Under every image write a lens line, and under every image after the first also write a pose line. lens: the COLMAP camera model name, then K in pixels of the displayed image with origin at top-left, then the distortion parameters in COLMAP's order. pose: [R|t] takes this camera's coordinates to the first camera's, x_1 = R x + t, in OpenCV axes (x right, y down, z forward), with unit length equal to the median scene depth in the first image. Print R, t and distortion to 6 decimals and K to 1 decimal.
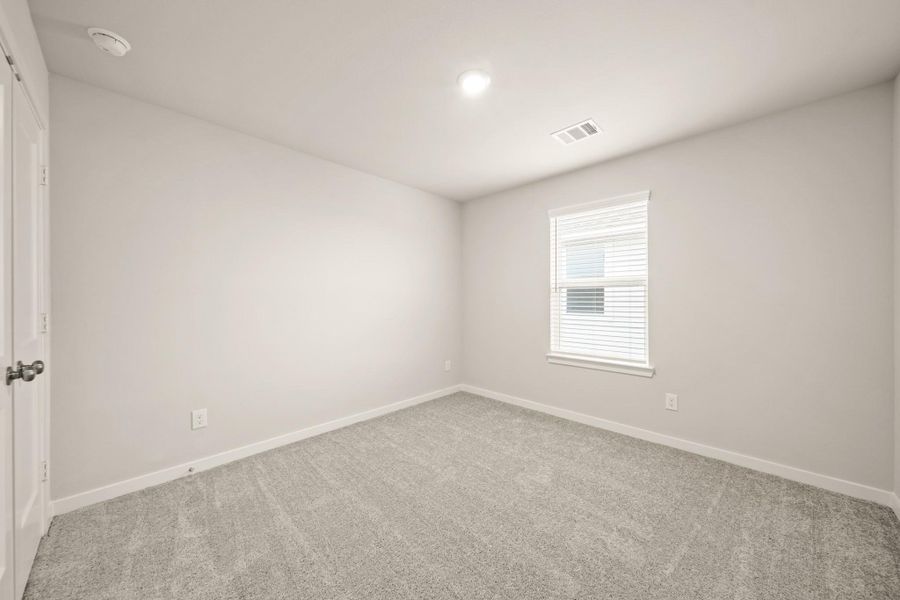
lens RADIAL K [[341.7, 0, 460.6], [0, 341.7, 296.3], [0, 0, 1]] dist [0.007996, -0.000081]
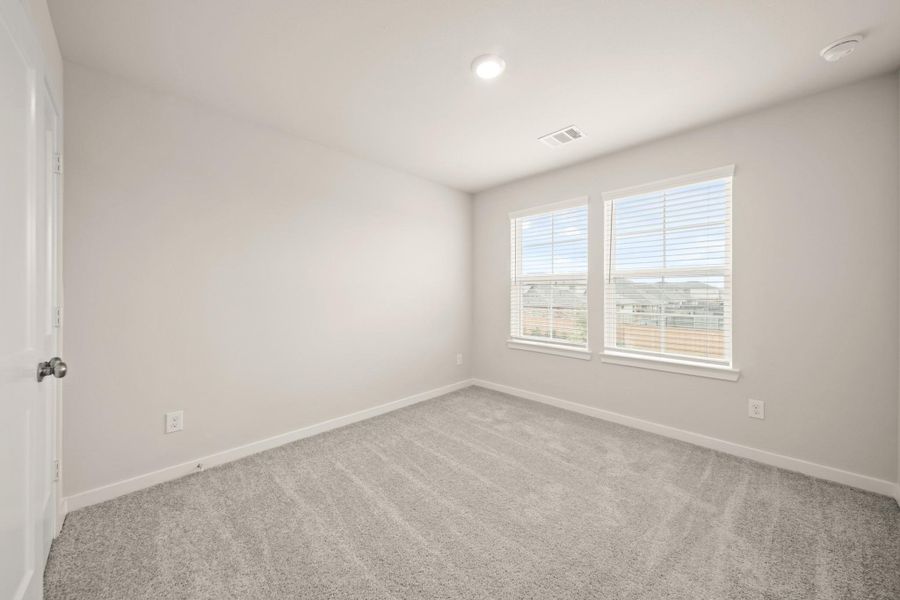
lens RADIAL K [[328.9, 0, 448.9], [0, 328.9, 285.0], [0, 0, 1]] dist [0.000568, 0.000178]
pose [[0.999870, -0.003728, -0.015695, -0.094087], [0.003555, 0.999933, -0.011052, 0.000060], [0.015735, 0.010994, 0.999816, 0.095719]]
